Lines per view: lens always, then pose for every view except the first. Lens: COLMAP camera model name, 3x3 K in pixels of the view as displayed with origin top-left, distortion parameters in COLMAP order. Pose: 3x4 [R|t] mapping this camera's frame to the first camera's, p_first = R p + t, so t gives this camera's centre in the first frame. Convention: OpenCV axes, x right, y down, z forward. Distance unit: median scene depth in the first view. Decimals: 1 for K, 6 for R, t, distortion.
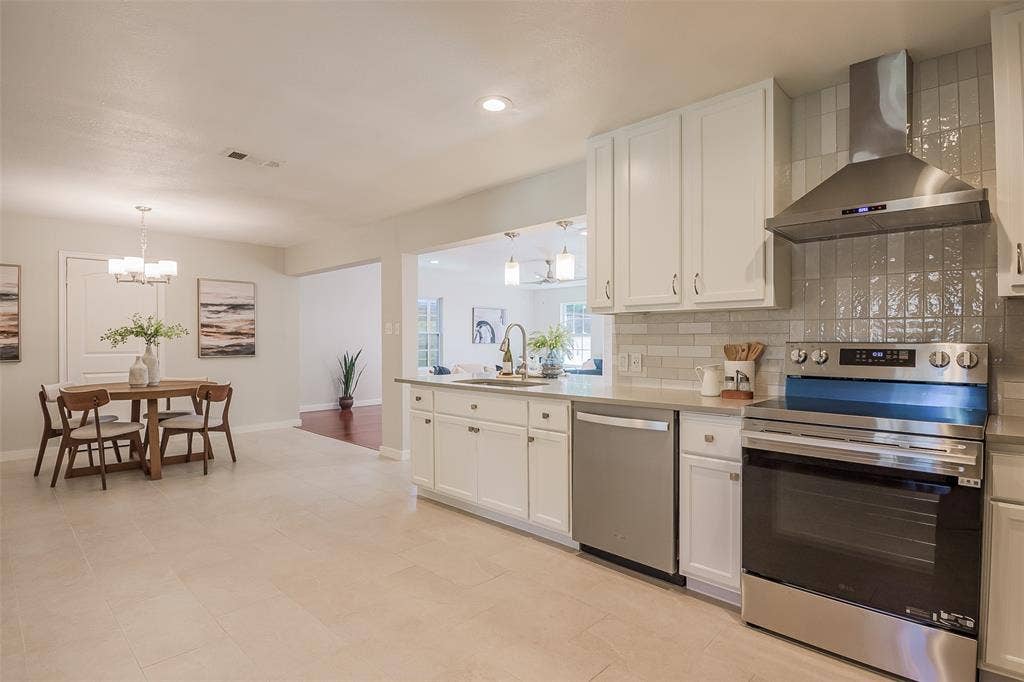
lens RADIAL K [[520.9, 0, 512.0], [0, 520.9, 341.0], [0, 0, 1]] dist [-0.000096, -0.000286]
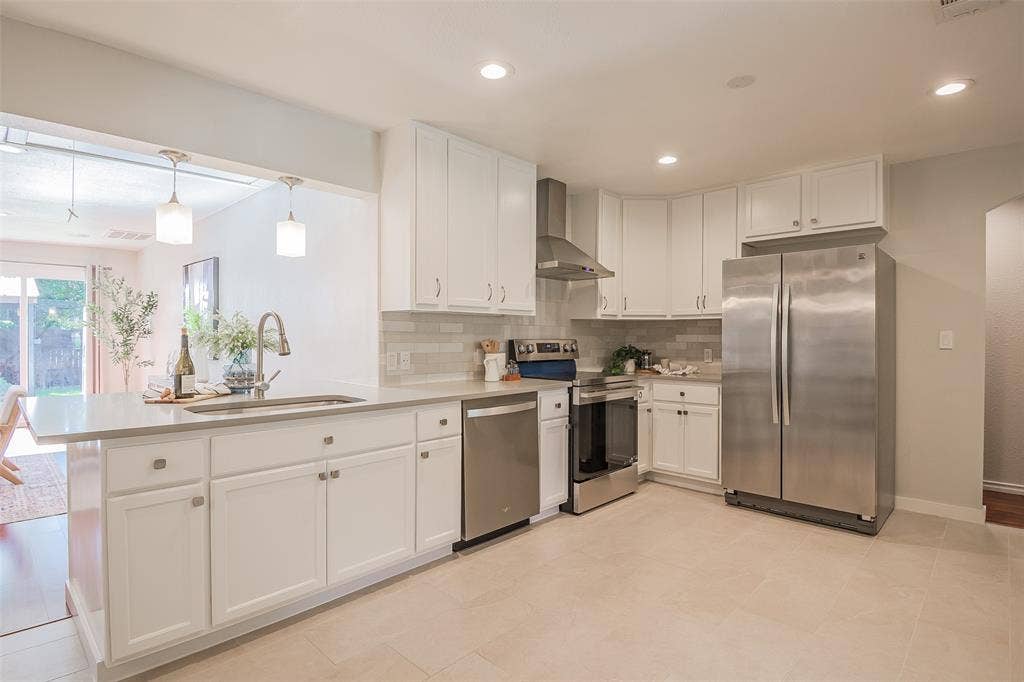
lens RADIAL K [[532.7, 0, 512.0], [0, 532.7, 341.0], [0, 0, 1]] dist [0.002502, 0.000154]
pose [[-0.024403, -0.007362, 0.999675, -0.444703], [-0.000647, 0.999973, 0.007349, -0.001964], [-0.999702, -0.000468, -0.024407, 0.468265]]
